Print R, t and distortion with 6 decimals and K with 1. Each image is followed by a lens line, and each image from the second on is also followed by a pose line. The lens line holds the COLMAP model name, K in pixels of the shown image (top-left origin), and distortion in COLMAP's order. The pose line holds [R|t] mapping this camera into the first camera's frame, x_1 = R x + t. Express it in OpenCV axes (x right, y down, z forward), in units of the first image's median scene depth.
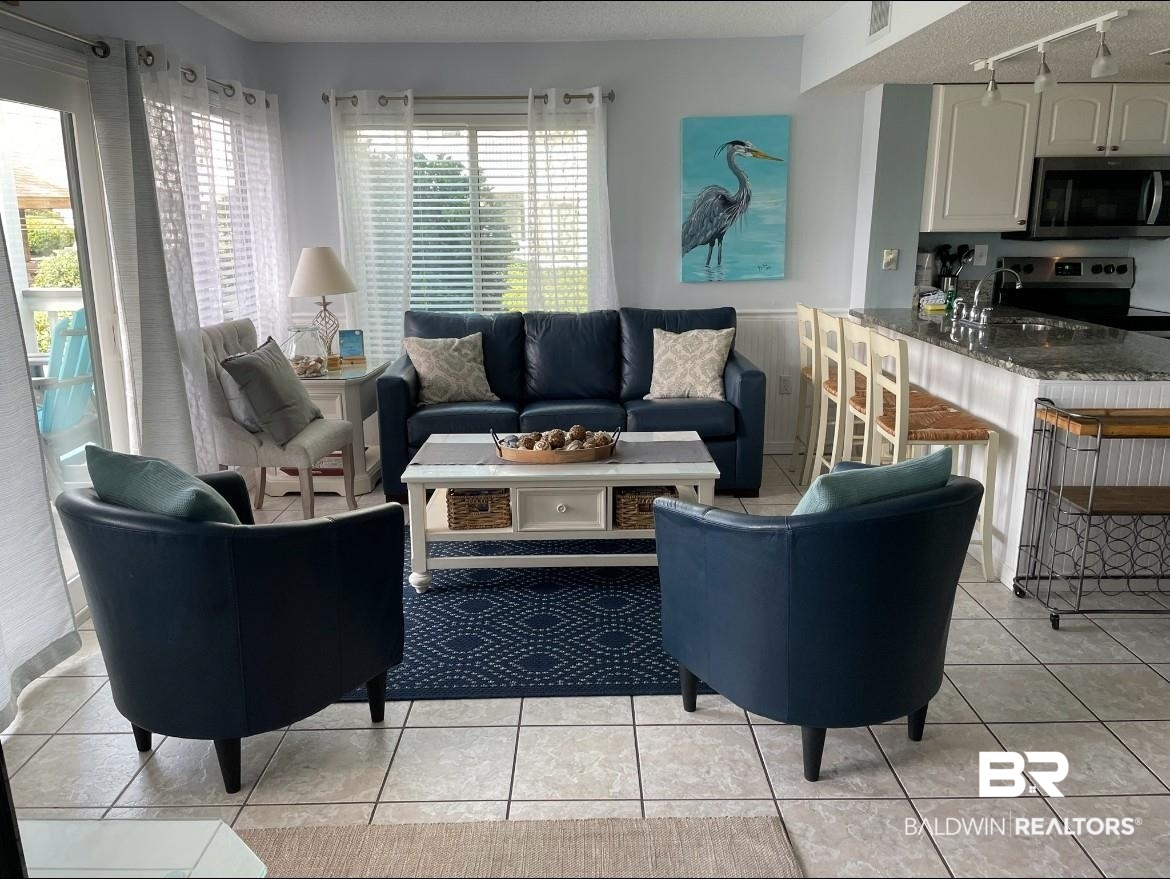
lens RADIAL K [[877.2, 0, 585.0], [0, 877.2, 439.5], [0, 0, 1]] dist [0.093115, -0.116582]
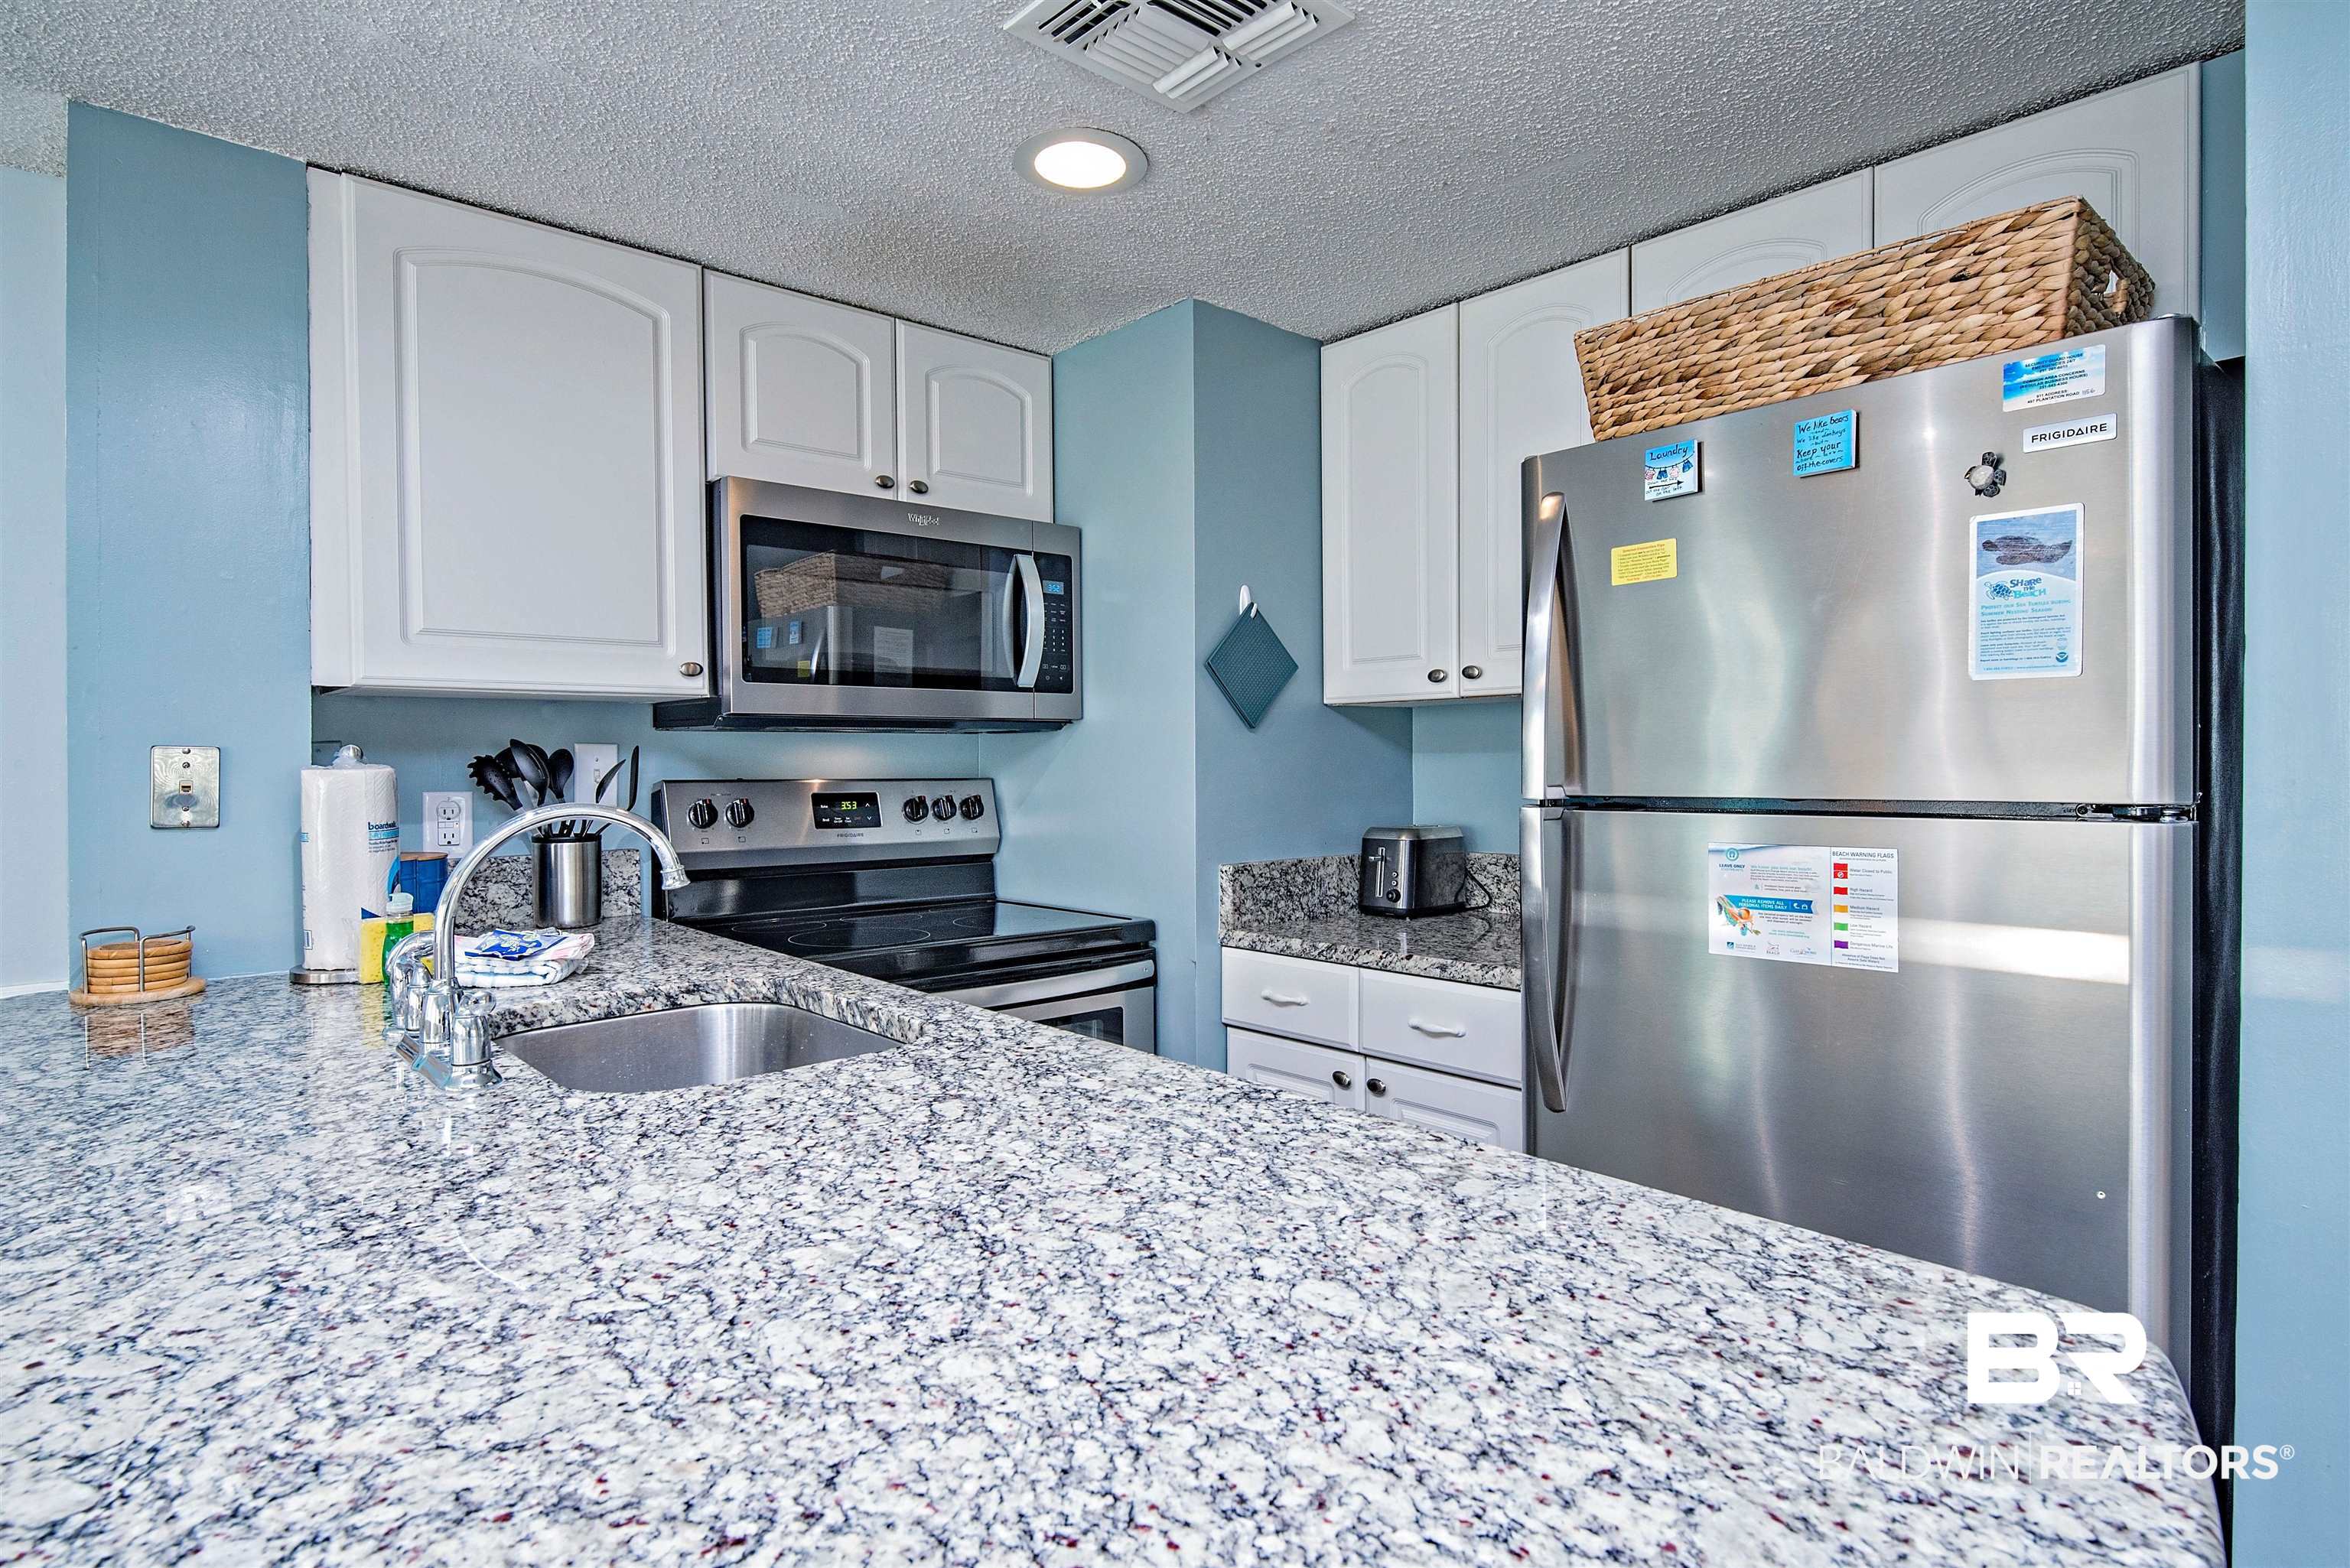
lens RADIAL K [[1222.9, 0, 1176.3], [0, 1222.9, 779.5], [0, 0, 1]] dist [0.004631, -0.008486]
pose [[0.745931, -0.009524, 0.665955, 0.313885], [0.161378, 0.972686, -0.166848, -0.099657], [-0.646177, 0.231928, 0.727094, 0.555615]]
